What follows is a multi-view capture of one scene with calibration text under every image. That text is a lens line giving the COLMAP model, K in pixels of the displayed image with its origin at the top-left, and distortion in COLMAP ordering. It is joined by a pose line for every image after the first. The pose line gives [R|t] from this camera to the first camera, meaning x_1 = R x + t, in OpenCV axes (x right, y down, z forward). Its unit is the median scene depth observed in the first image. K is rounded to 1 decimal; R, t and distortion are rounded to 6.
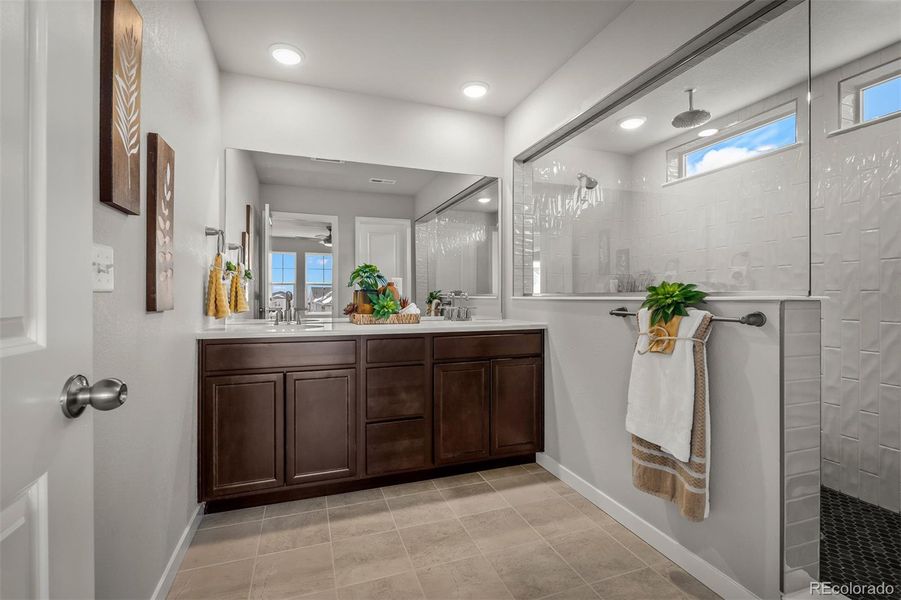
lens RADIAL K [[399.5, 0, 449.5], [0, 399.5, 298.5], [0, 0, 1]] dist [0.000178, -0.000055]
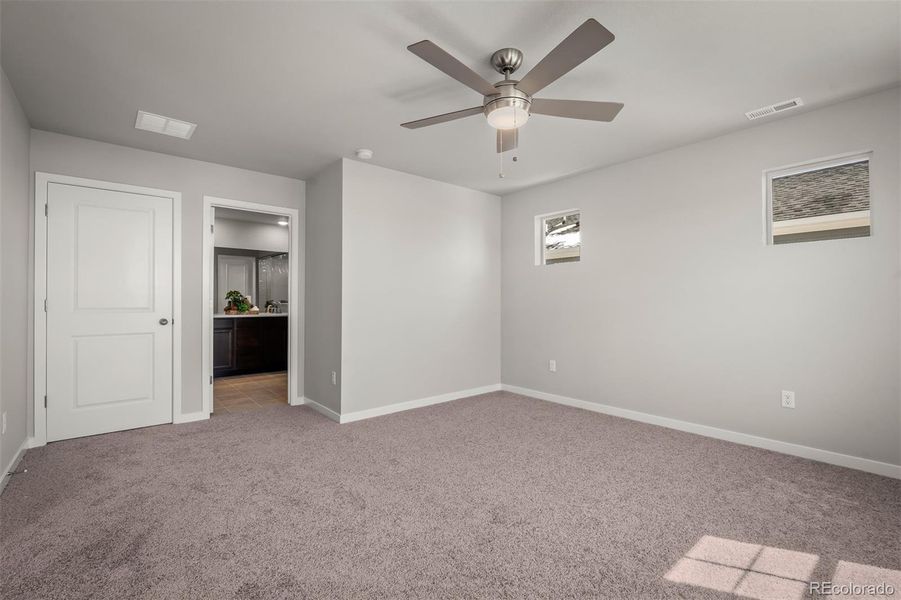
lens RADIAL K [[399.5, 0, 450.2], [0, 399.5, 306.7], [0, 0, 1]] dist [0.000178, -0.000055]
pose [[0.939838, -0.007485, 0.341539, 0.200039], [0.005762, 0.999965, 0.006059, 0.006926], [-0.341573, -0.003727, 0.939848, -1.772642]]
